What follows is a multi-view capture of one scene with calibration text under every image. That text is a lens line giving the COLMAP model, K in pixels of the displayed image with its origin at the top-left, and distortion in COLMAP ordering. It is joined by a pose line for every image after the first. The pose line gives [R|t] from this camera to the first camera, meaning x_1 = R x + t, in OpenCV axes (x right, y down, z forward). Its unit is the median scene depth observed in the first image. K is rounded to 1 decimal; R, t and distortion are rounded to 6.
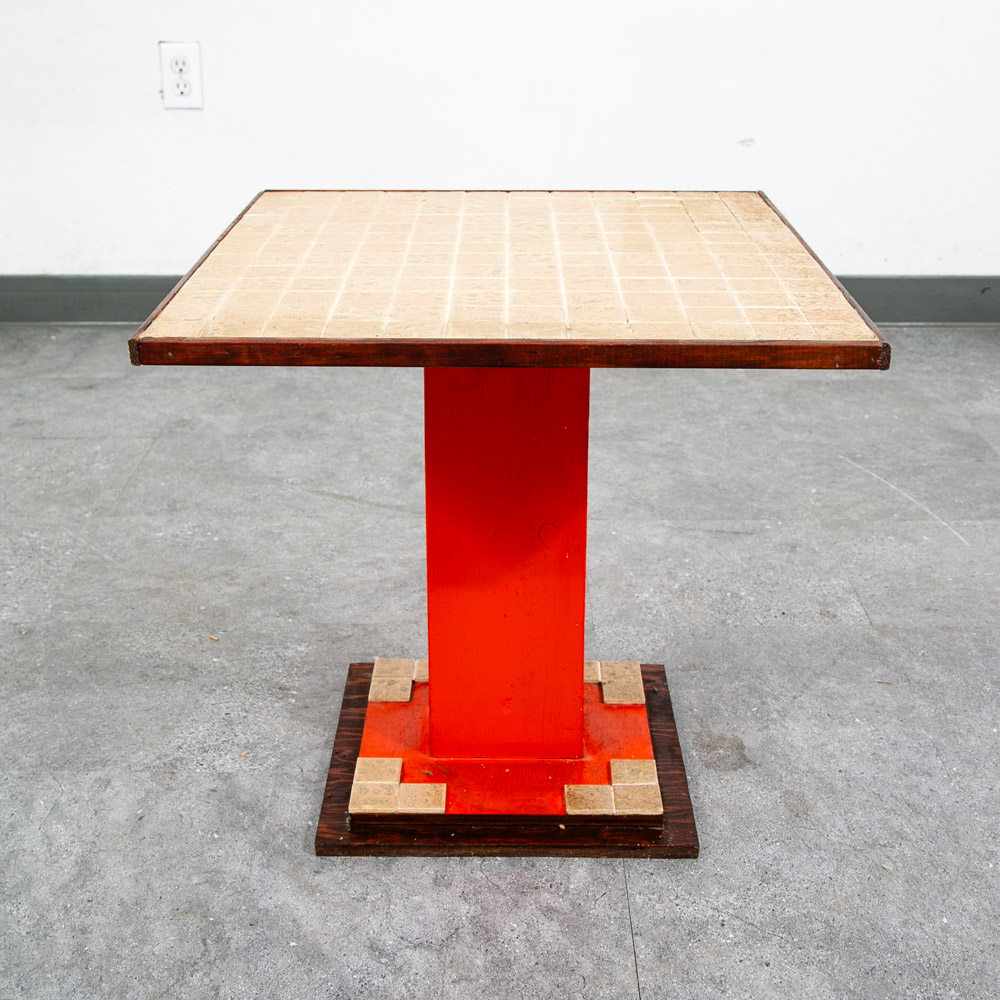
lens RADIAL K [[1556.2, 0, 501.5], [0, 1556.2, 405.8], [0, 0, 1]] dist [-0.000717, 0.000000]
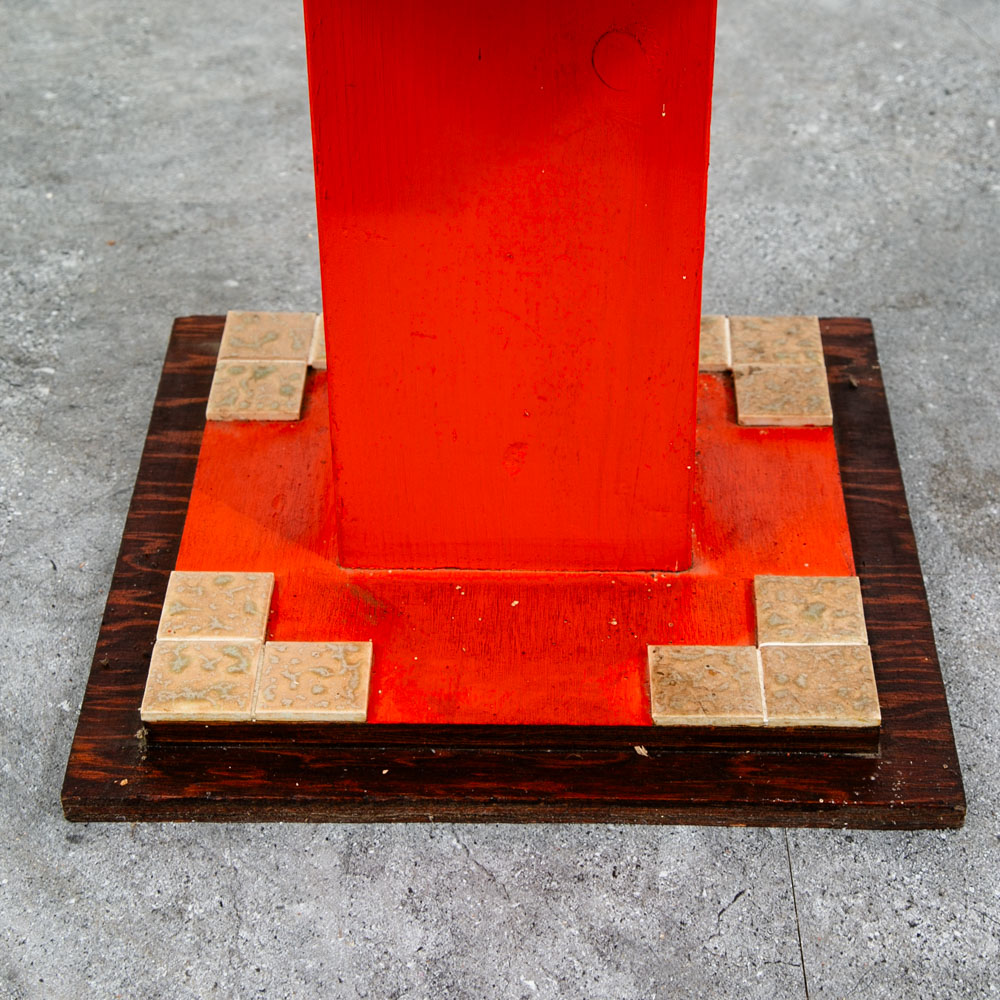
lens RADIAL K [[2350.1, 0, 494.9], [0, 2350.1, 502.2], [0, 0, 1]] dist [0.098547, 0.000000]
pose [[0.999886, -0.008181, -0.012679, 0.005818], [0.011753, 0.949238, 0.314341, 0.004567], [0.009464, -0.314454, 0.949226, 0.309061]]
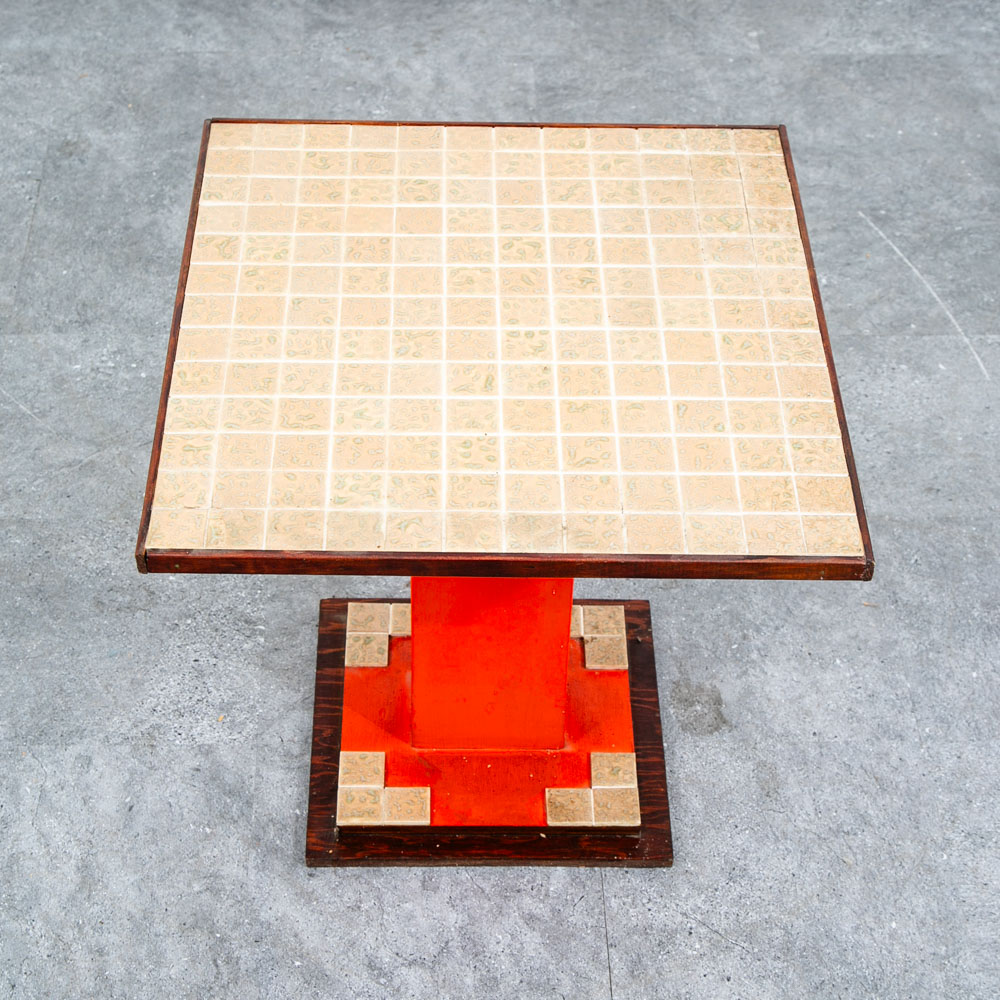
lens RADIAL K [[2209.0, 0, 515.0], [0, 2209.0, 501.6], [0, 0, 1]] dist [0.109488, 0.000000]
pose [[0.998954, -0.007585, 0.045098, -0.034923], [-0.011126, 0.916208, 0.400548, -0.407466], [-0.044357, -0.400630, 0.915165, -0.214403]]
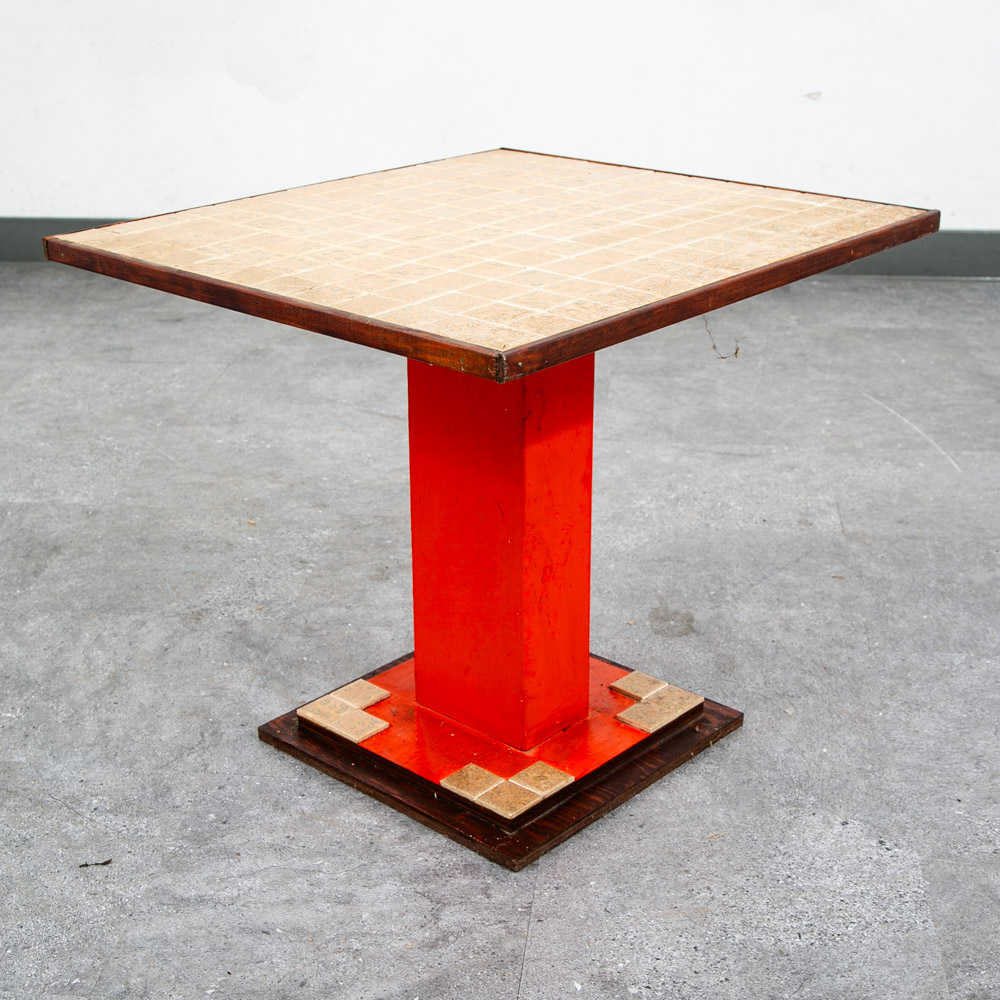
lens RADIAL K [[1638.8, 0, 489.9], [0, 1638.8, 489.8], [0, 0, 1]] dist [0.004036, 0.000000]
pose [[0.993612, 0.030798, -0.108566, 0.118012], [-0.024573, 0.998001, 0.058223, 0.051263], [0.110142, -0.055183, 0.992383, -0.170118]]
